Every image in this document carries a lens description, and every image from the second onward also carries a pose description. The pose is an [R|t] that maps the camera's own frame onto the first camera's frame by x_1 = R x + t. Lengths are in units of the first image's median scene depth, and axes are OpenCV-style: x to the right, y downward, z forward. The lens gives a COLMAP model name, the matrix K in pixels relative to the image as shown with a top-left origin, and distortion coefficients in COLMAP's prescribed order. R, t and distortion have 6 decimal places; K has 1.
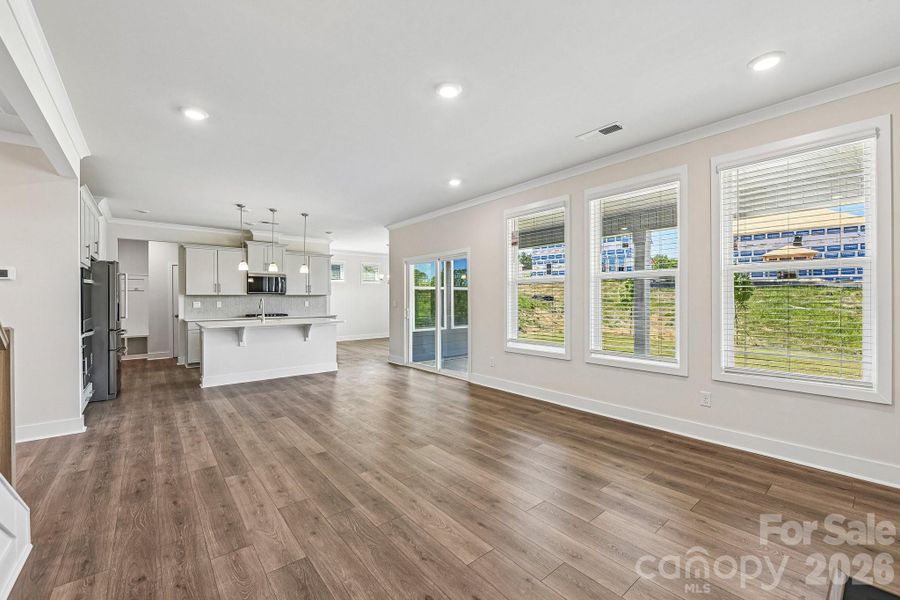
lens RADIAL K [[369.9, 0, 445.9], [0, 369.9, 302.7], [0, 0, 1]] dist [-0.001742, -0.000063]
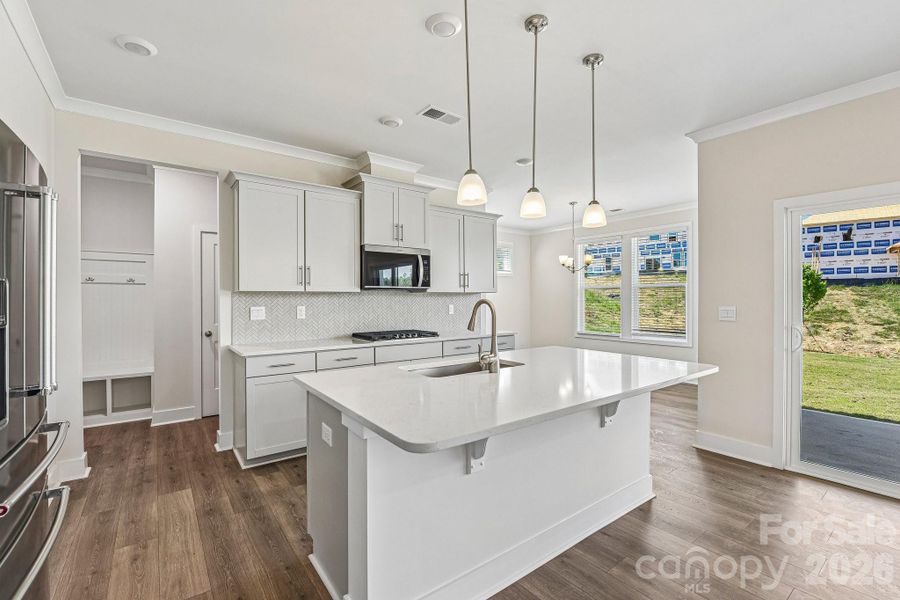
lens RADIAL K [[395.5, 0, 450.0], [0, 395.5, 300.0], [0, 0, 1]] dist [-0.012203, -0.000278]
pose [[0.999468, 0.002494, -0.032507, -0.782450], [-0.002662, 0.999983, -0.005145, -0.016374], [0.032494, 0.005229, 0.999458, 0.974392]]
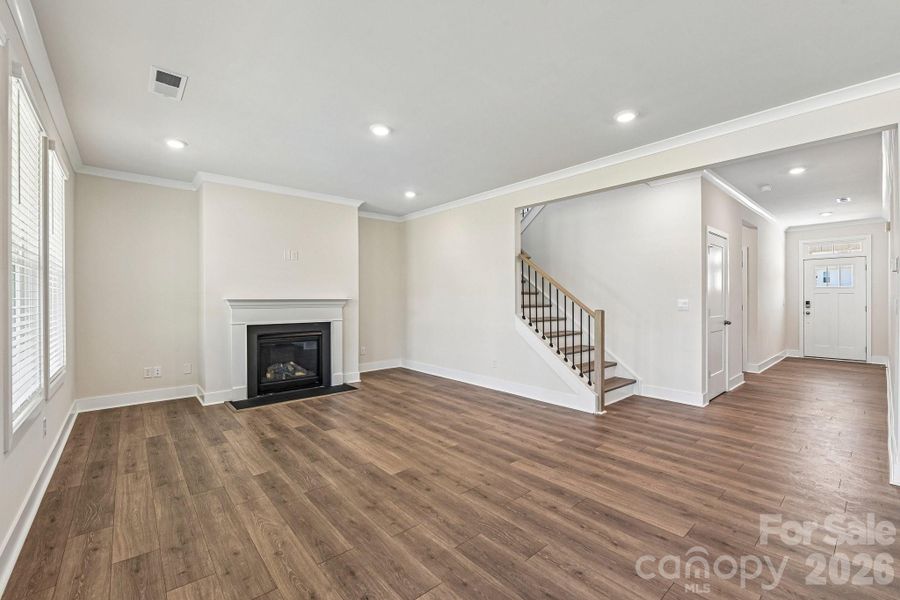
lens RADIAL K [[381.0, 0, 451.2], [0, 381.0, 299.9], [0, 0, 1]] dist [-0.002024, -0.006654]
pose [[-0.999380, 0.009385, -0.033927, -0.114174], [0.009021, 0.999900, 0.010868, -0.008968], [0.034026, 0.010556, -0.999365, 1.447905]]
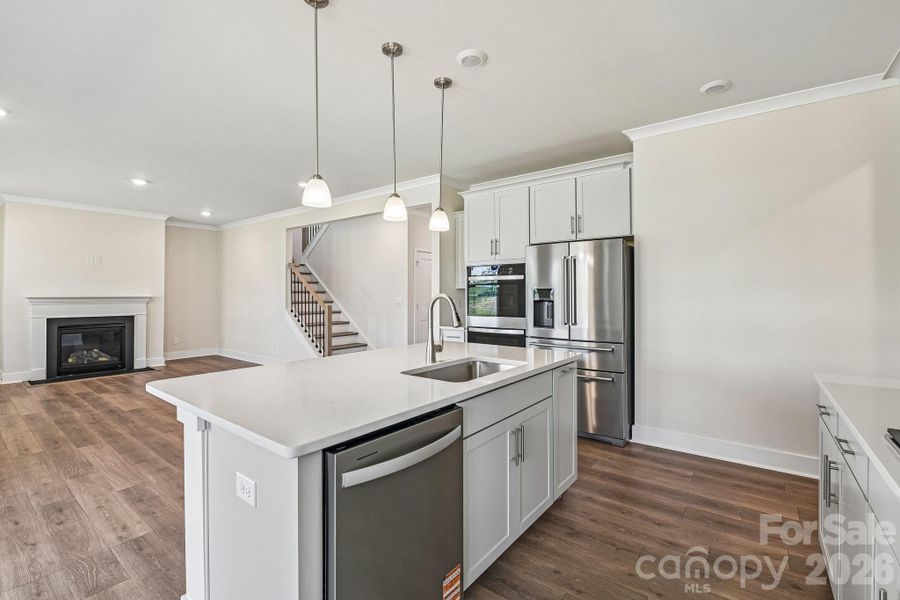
lens RADIAL K [[401.1, 0, 451.2], [0, 401.1, 290.2], [0, 0, 1]] dist [-0.013445, 0.000034]
pose [[-0.971235, 0.001896, -0.238114, -0.635399], [0.002117, 0.999998, -0.000670, -0.024702], [0.238112, -0.001154, -0.971237, 2.047099]]
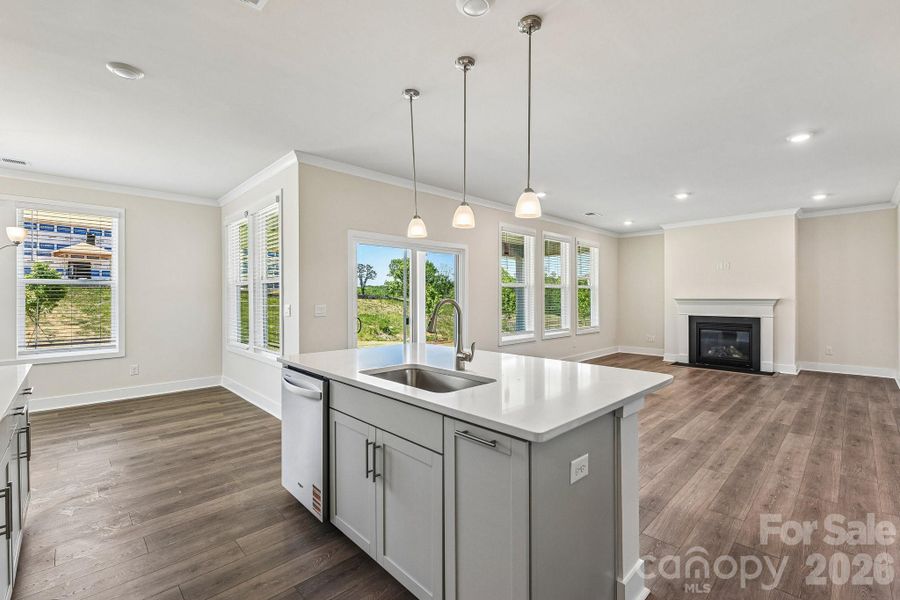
lens RADIAL K [[395.0, 0, 449.7], [0, 395.0, 298.1], [0, 0, 1]] dist [-0.000630, -0.000241]
pose [[-0.091760, 0.002429, 0.995778, -1.272332], [0.014209, 0.999898, -0.001130, -0.020451], [-0.995680, 0.014046, -0.091785, 1.557112]]
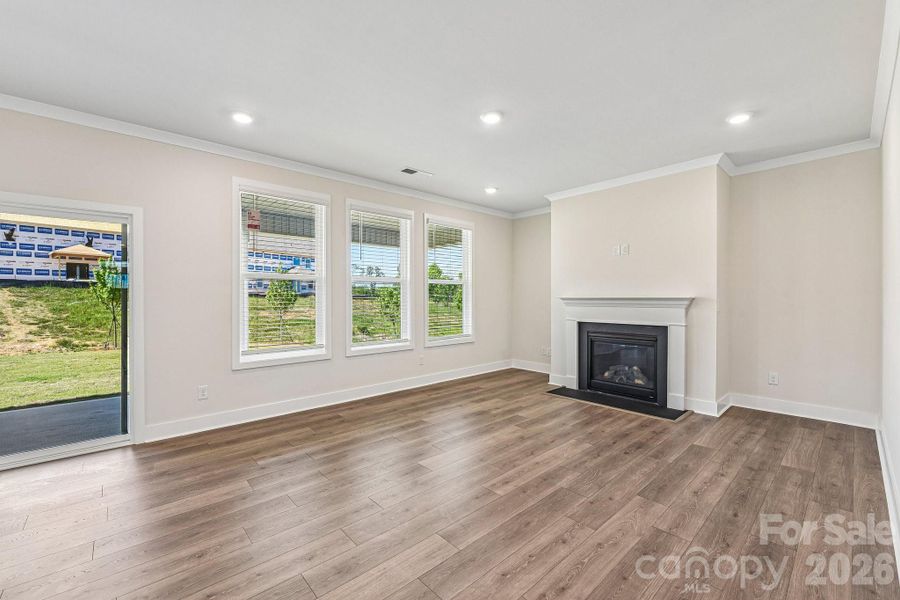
lens RADIAL K [[367.3, 0, 450.0], [0, 367.3, 300.0], [0, 0, 1]] dist [-0.002368, -0.000269]
pose [[-0.053102, -0.000458, 0.998589, -0.719890], [0.012159, 0.999925, 0.001105, -0.002849], [-0.998515, 0.012201, -0.053092, 0.758228]]
